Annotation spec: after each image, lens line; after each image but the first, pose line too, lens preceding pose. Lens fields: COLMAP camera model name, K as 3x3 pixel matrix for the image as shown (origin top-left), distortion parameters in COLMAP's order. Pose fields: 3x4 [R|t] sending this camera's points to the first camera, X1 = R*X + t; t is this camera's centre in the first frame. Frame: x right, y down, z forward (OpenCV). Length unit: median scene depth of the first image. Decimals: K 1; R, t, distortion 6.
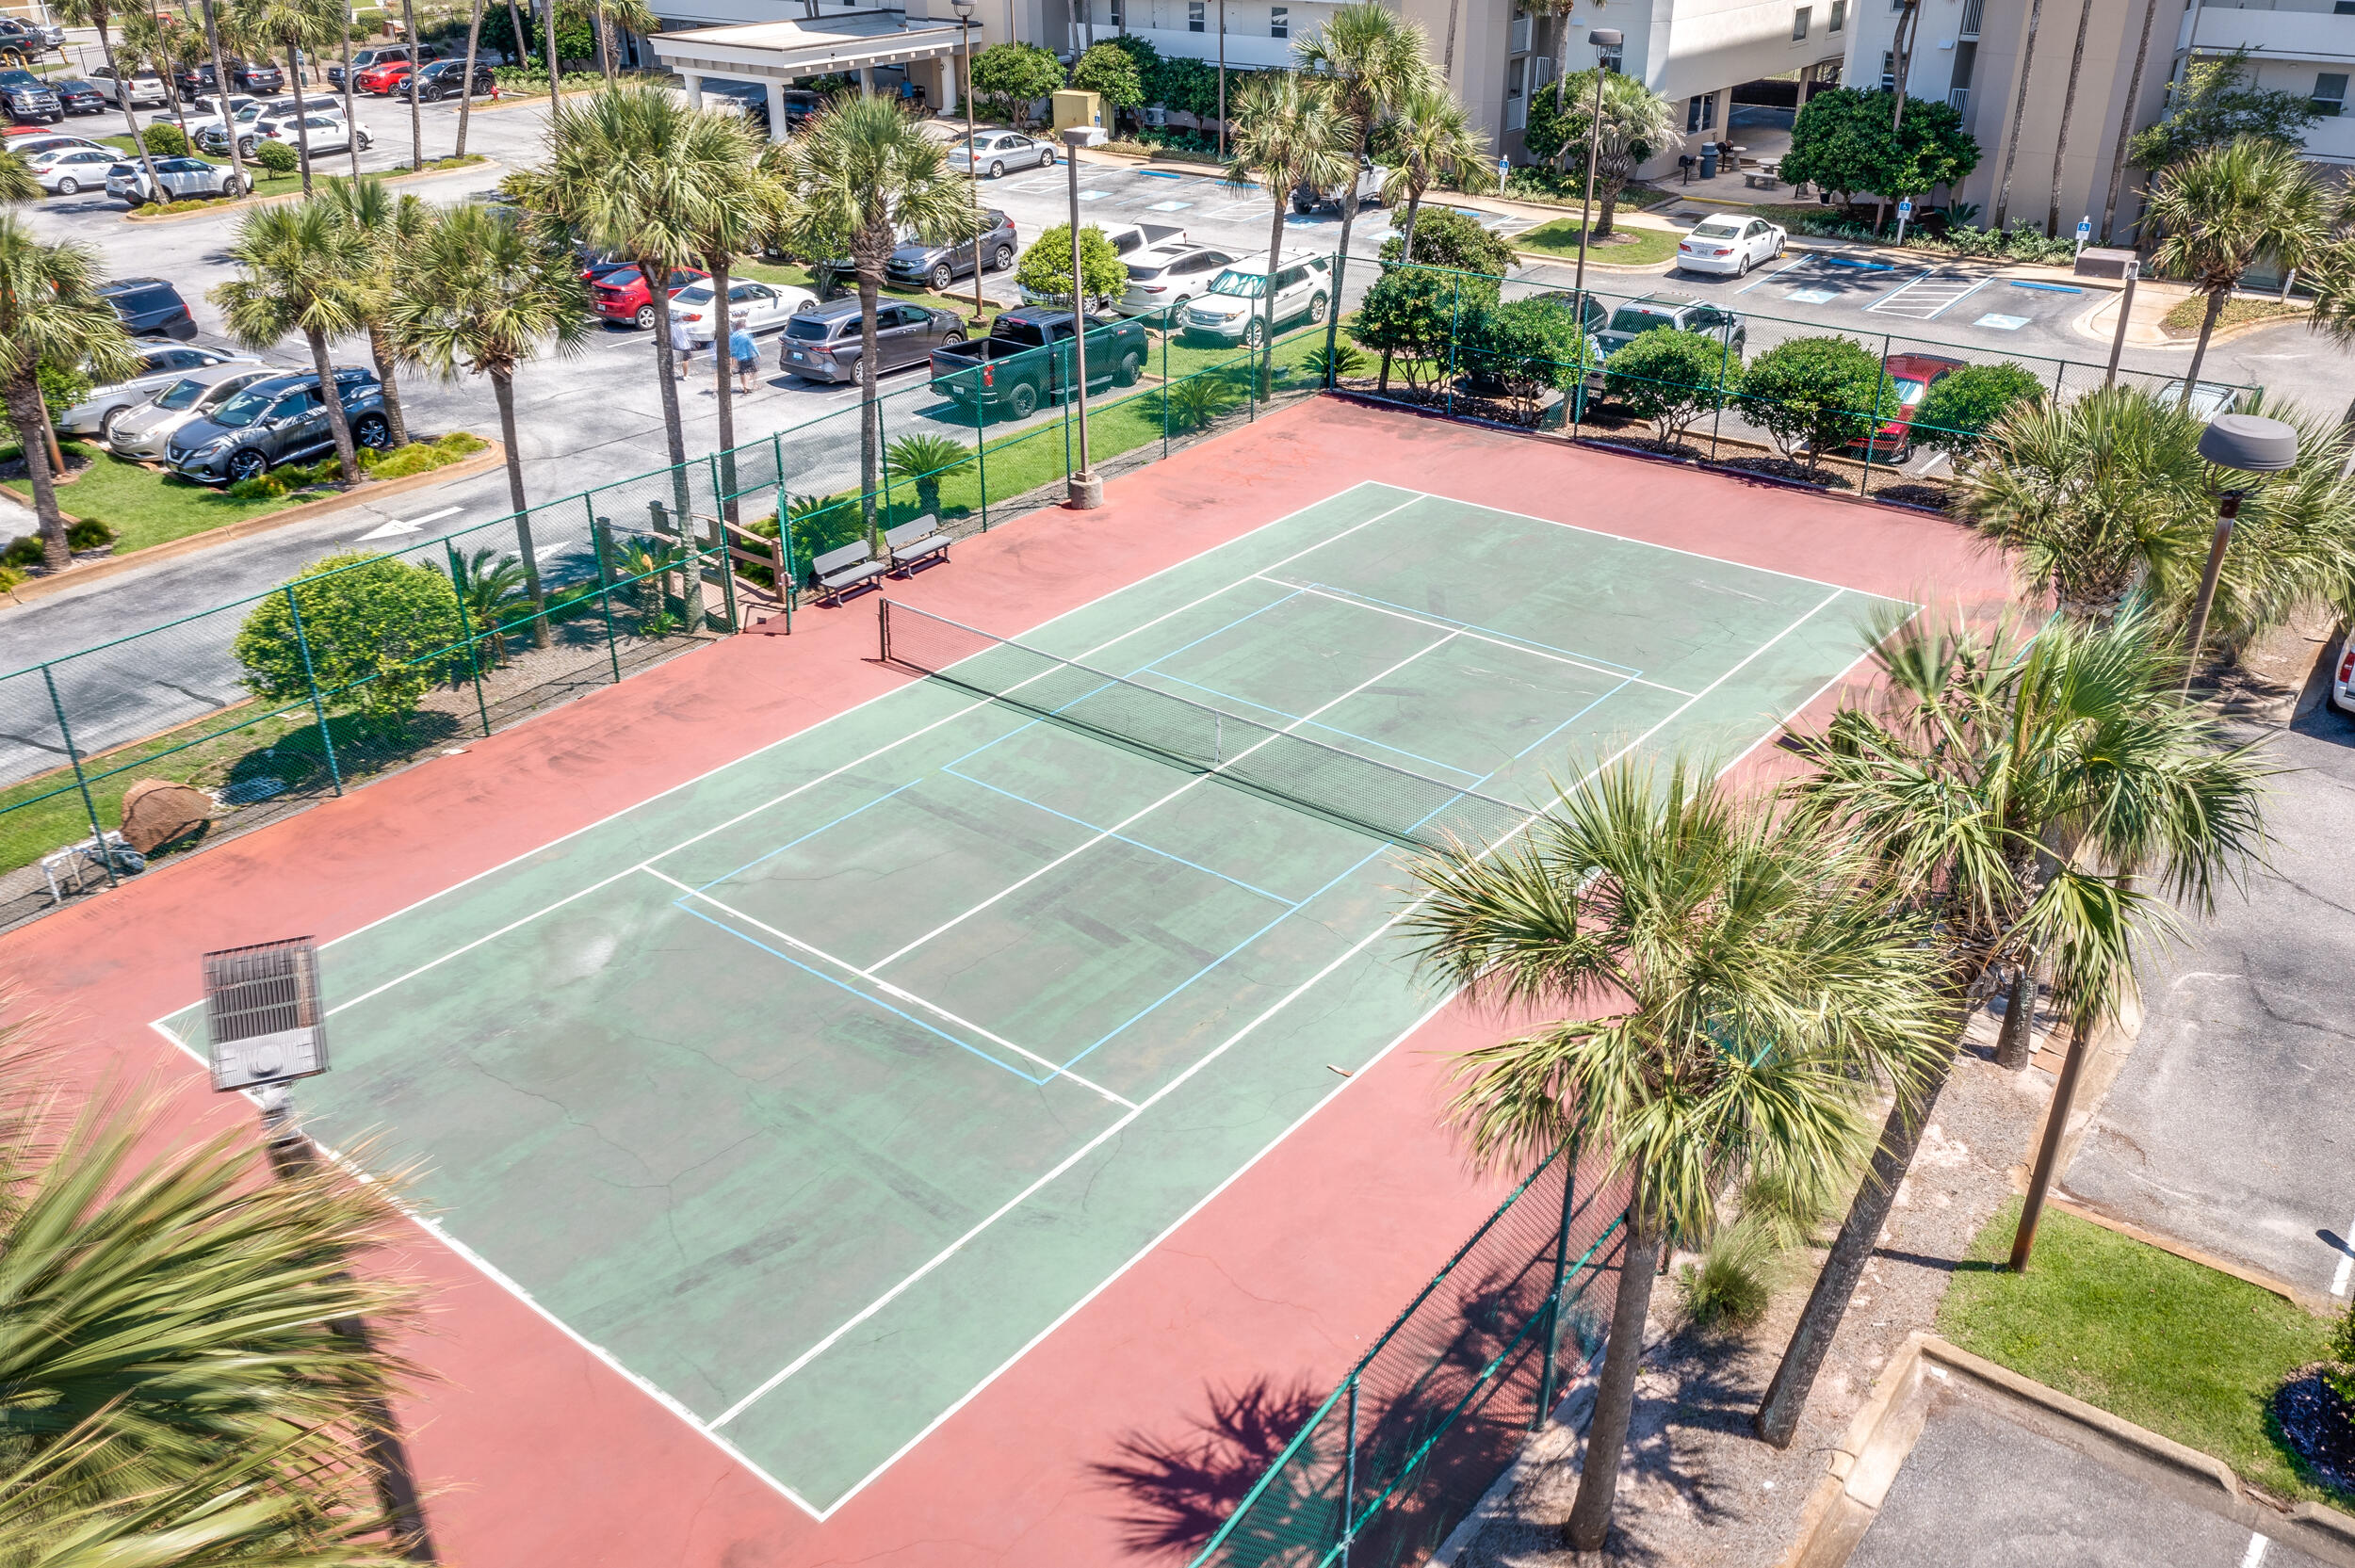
lens RADIAL K [[1913.5, 0, 1174.5], [0, 1913.5, 792.5], [0, 0, 1]] dist [0.002293, -0.006578]
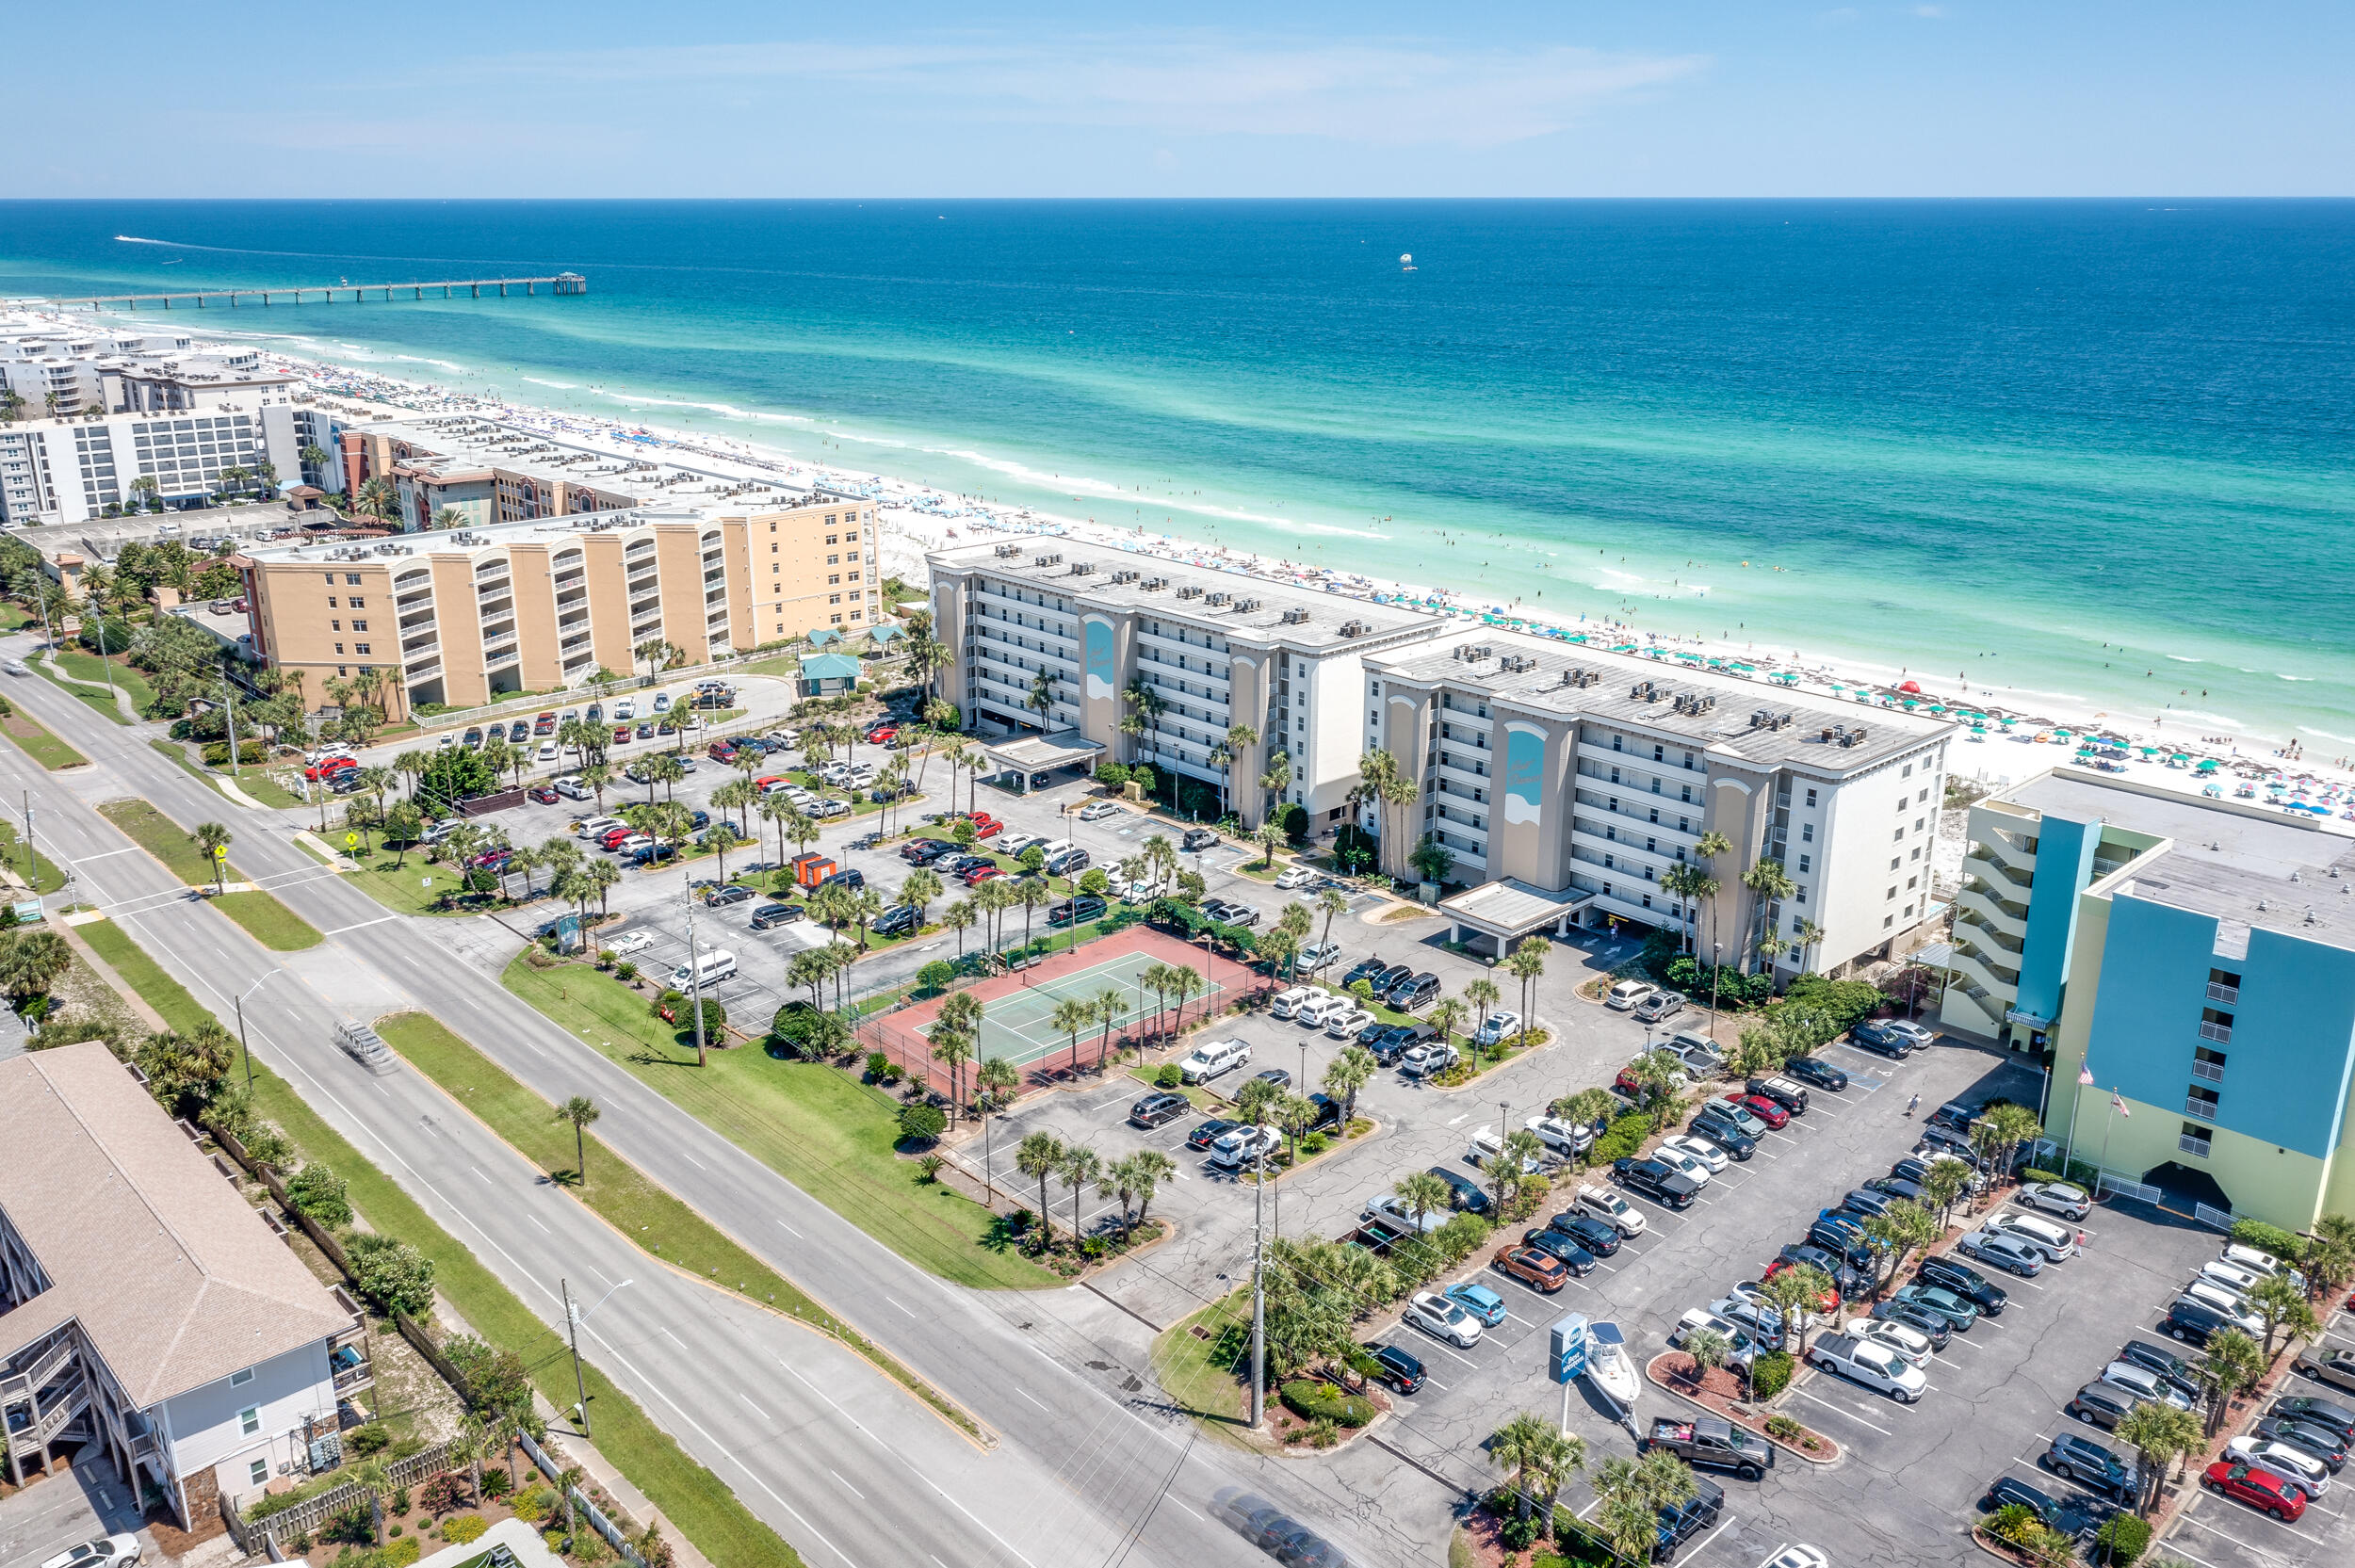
lens RADIAL K [[1913.5, 0, 1171.0], [0, 1913.5, 791.1], [0, 0, 1]] dist [0.002293, -0.006578]
pose [[0.989381, 0.057097, -0.133664, 0.687767], [-0.078936, 0.983252, -0.164270, 0.180740], [0.122046, 0.173076, 0.977317, -3.123900]]
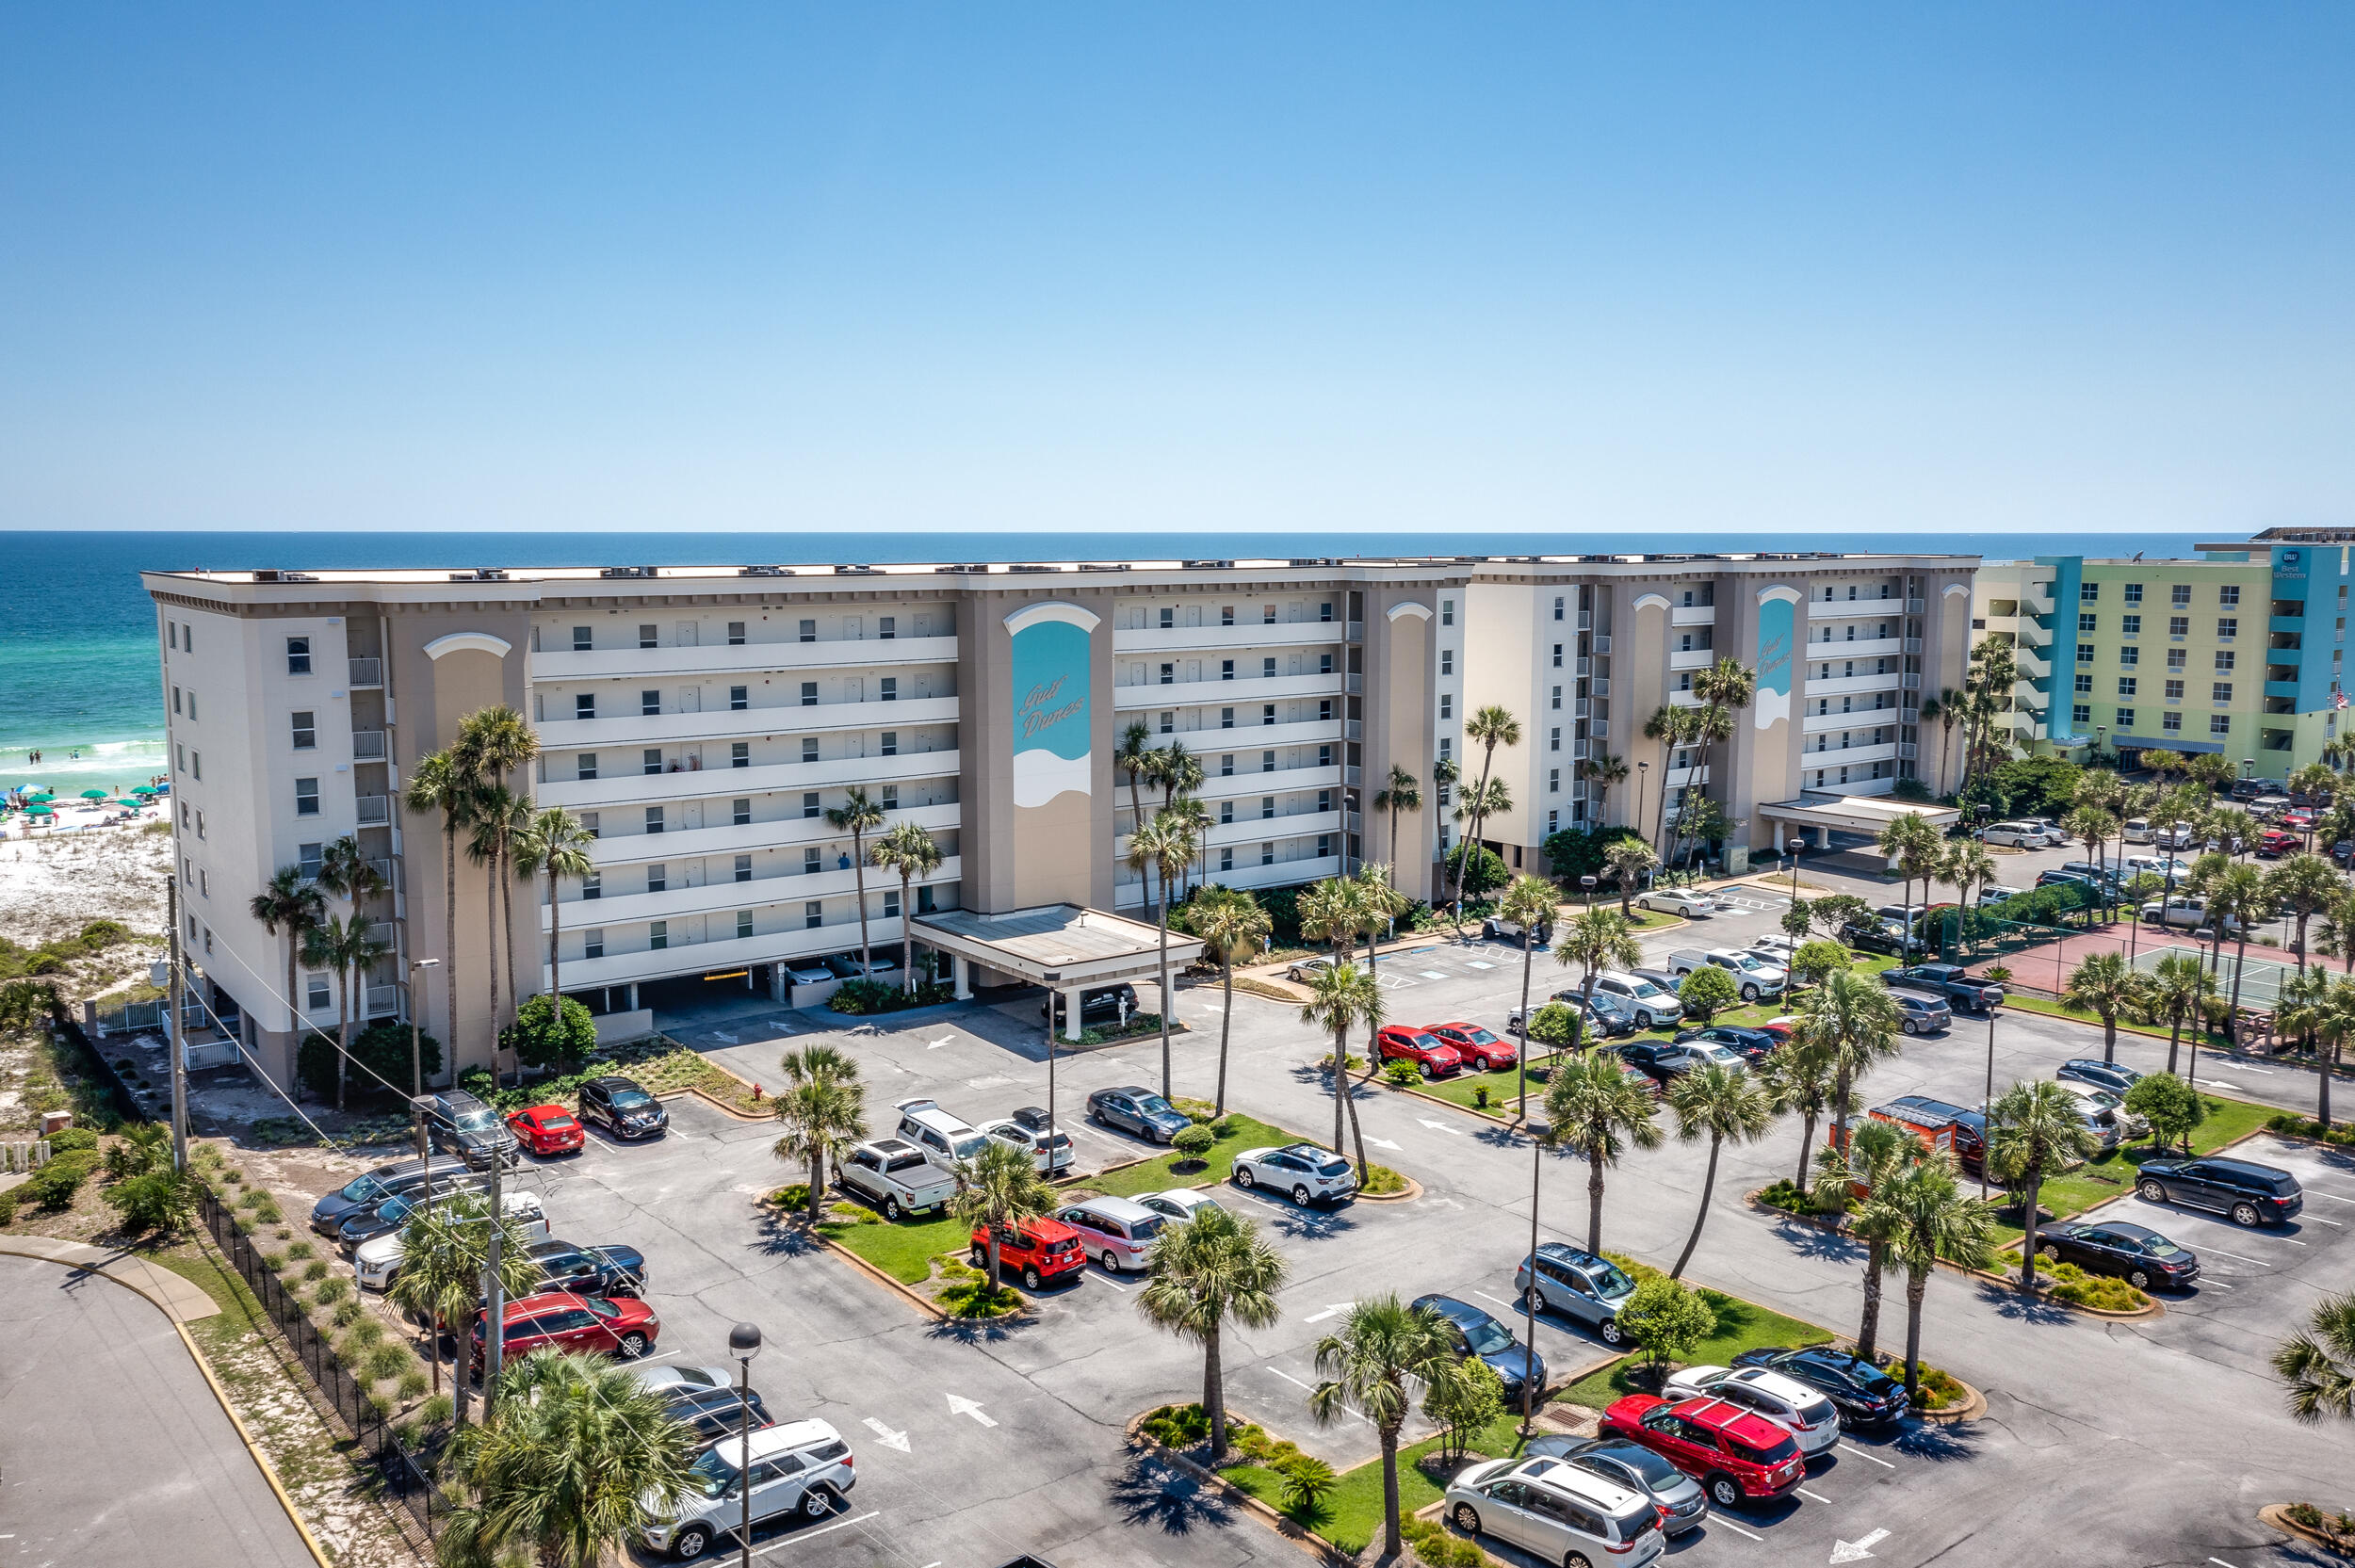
lens RADIAL K [[2040.3, 0, 1187.6], [0, 2040.3, 780.1], [0, 0, 1]] dist [-0.006699, 0.002879]
pose [[0.186620, -0.111384, 0.976098, -2.588939], [0.444417, 0.895654, 0.017237, -0.906096], [-0.876166, 0.430578, 0.216648, 1.241604]]
